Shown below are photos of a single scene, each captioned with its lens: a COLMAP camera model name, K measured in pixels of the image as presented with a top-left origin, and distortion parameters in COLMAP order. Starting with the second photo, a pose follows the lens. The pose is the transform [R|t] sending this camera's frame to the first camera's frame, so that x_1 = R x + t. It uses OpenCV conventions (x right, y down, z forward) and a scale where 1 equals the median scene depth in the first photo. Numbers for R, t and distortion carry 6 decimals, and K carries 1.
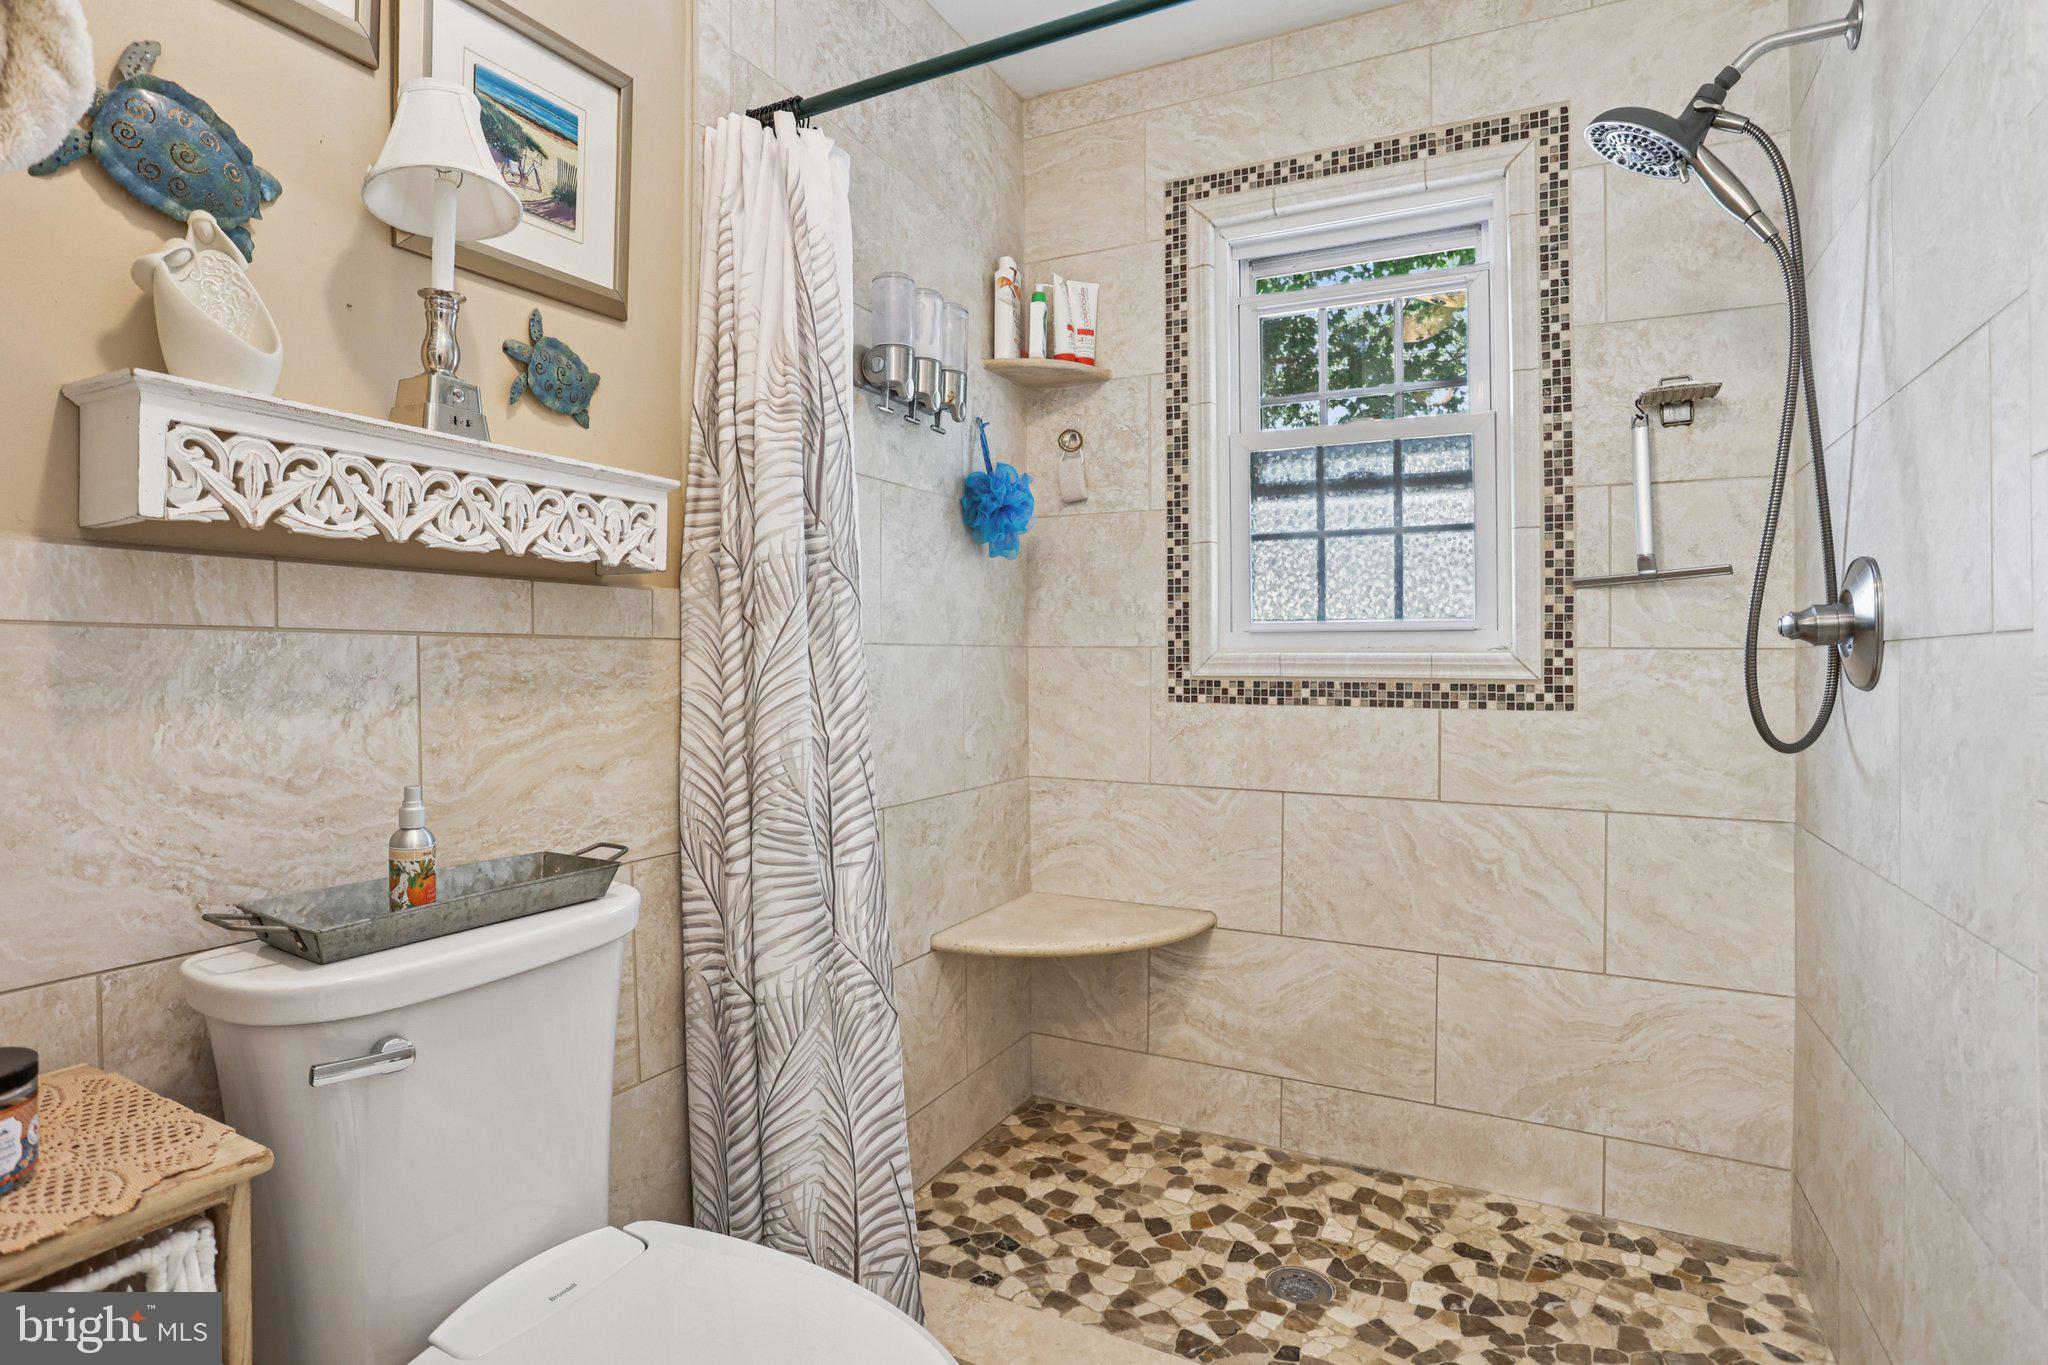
lens RADIAL K [[1062.5, 0, 1014.5], [0, 1062.5, 666.7], [0, 0, 1]] dist [-0.070712, 0.030248]
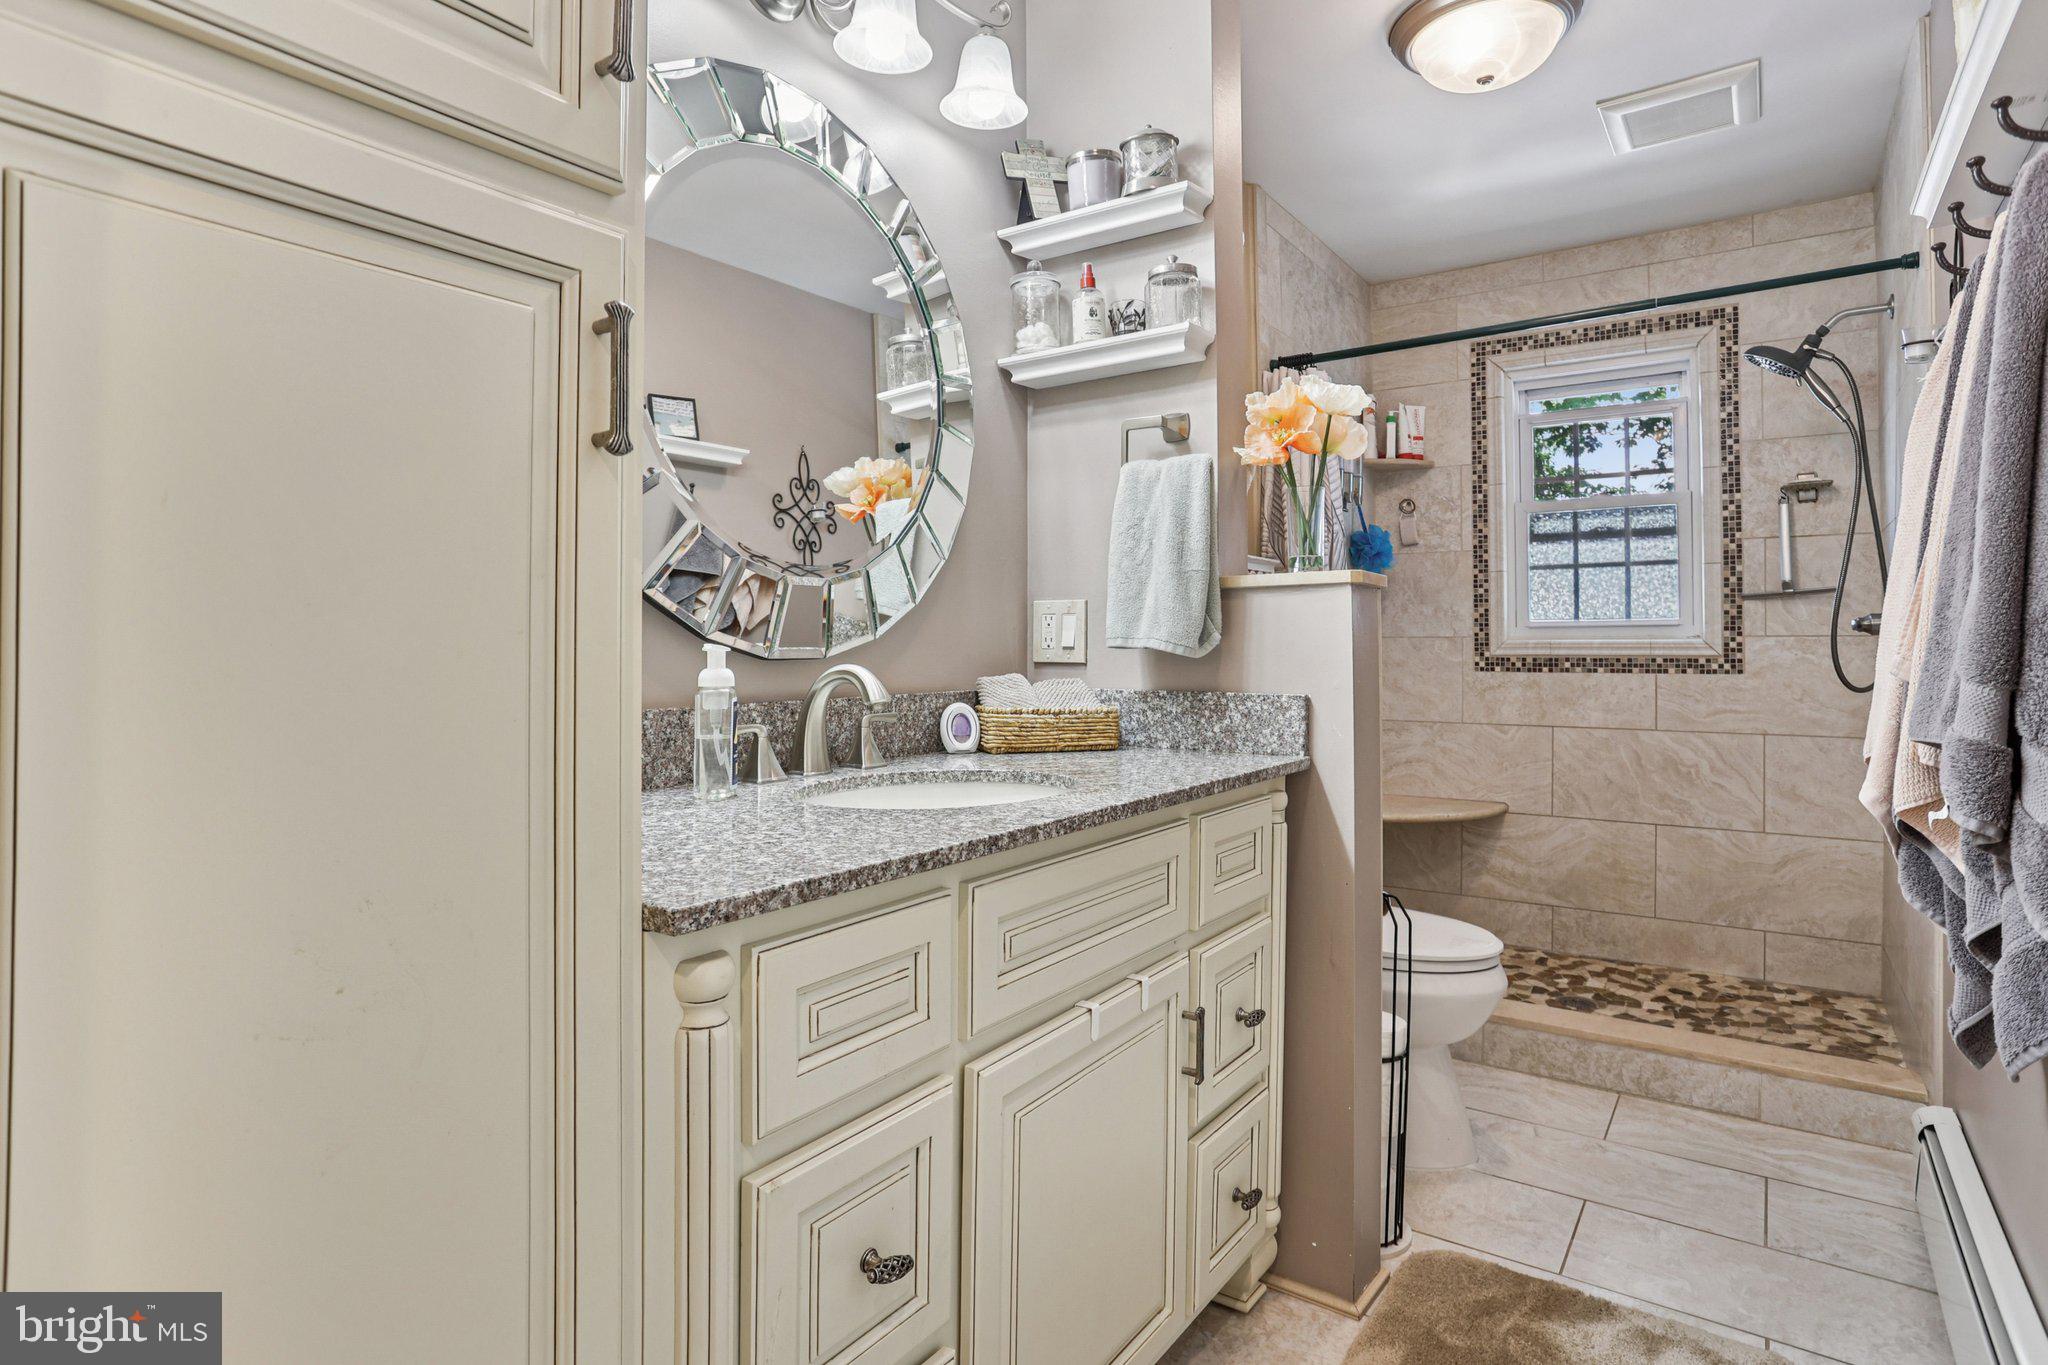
lens RADIAL K [[1062.5, 0, 1030.8], [0, 1062.5, 654.2], [0, 0, 1]] dist [-0.070712, 0.030248]
pose [[0.989685, -0.006016, -0.143133, -0.315574], [0.006183, 0.999981, 0.000725, 0.002408], [0.143126, -0.001603, 0.989703, -0.715099]]
